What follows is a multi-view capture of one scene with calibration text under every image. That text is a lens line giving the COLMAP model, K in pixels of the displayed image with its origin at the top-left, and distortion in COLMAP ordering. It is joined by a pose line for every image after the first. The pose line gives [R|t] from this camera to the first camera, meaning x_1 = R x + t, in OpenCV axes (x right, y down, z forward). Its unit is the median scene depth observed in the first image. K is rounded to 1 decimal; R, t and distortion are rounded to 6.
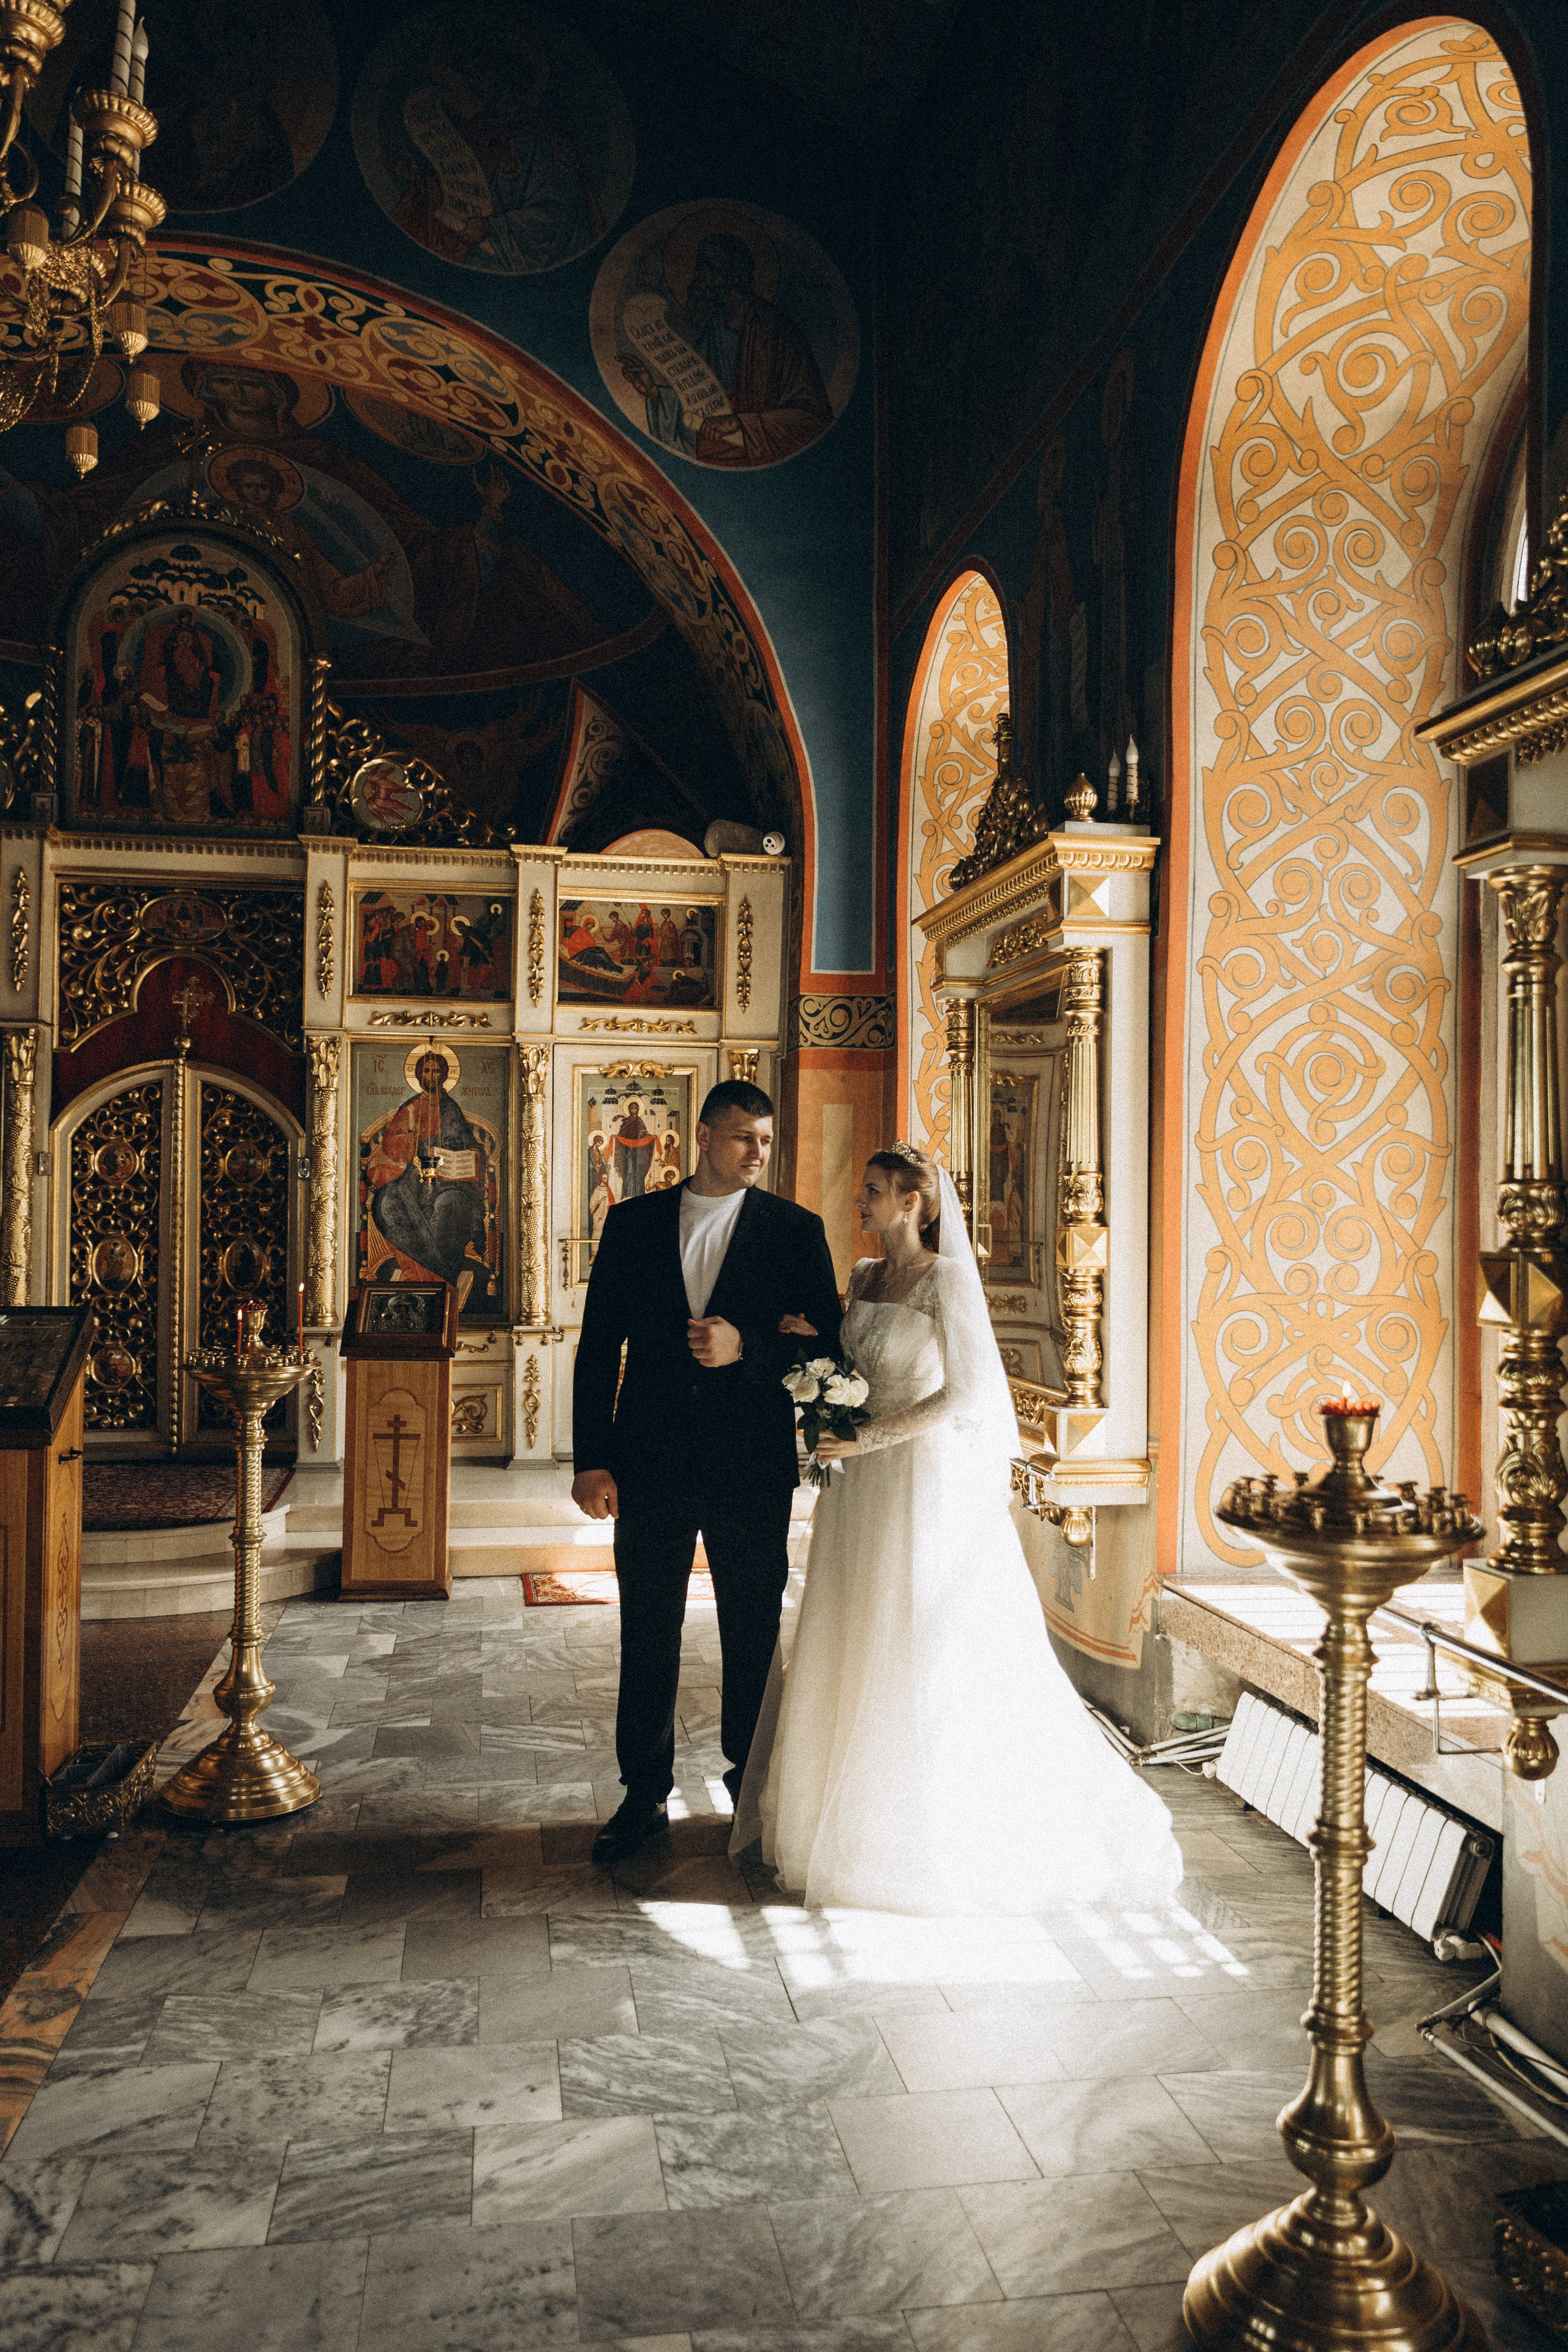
lens RADIAL K [[1864.1, 0, 786.0], [0, 1864.1, 1183.0], [0, 0, 1]] dist [-0.003319, 0.001201]
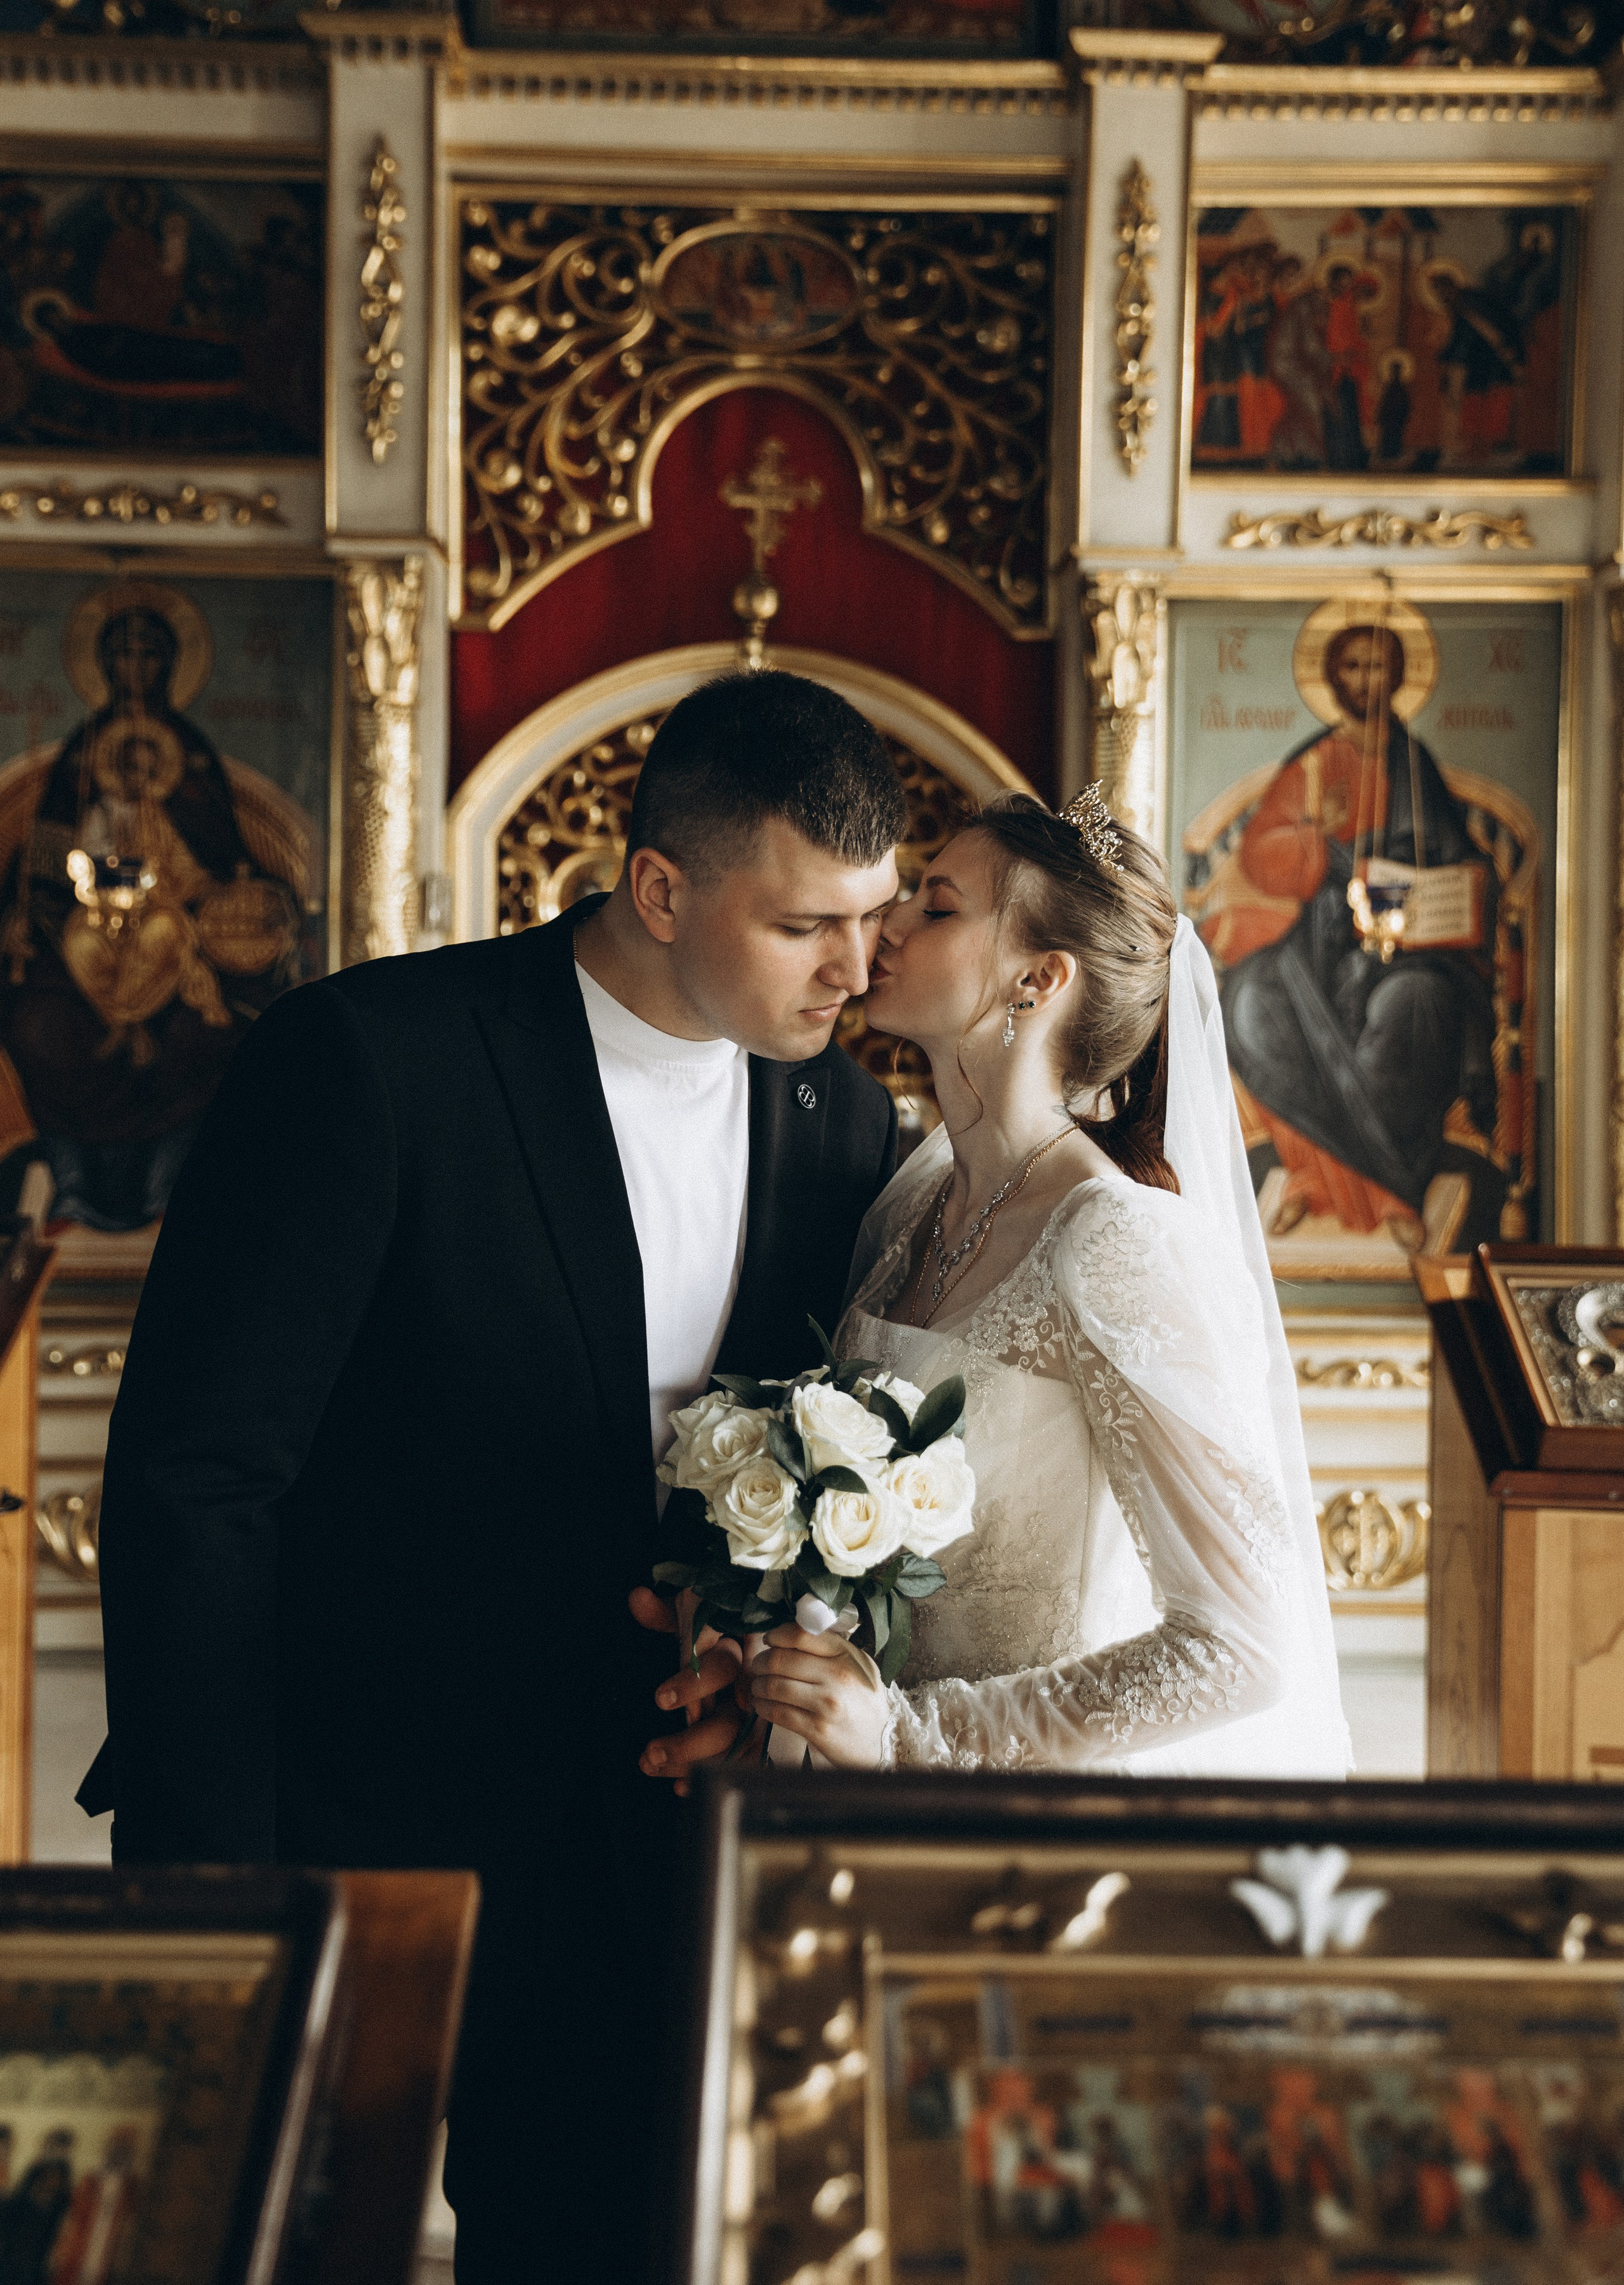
lens RADIAL K [[2933.3, 0, 812.5], [0, 2933.3, 1141.9], [0, 0, 1]] dist [0.083819, 0.000000]
pose [[0.987131, 0.007333, -0.159743, -0.210368], [-0.000162, 0.998994, 0.044853, 0.012383], [0.159911, -0.044249, 0.986139, 0.373578]]
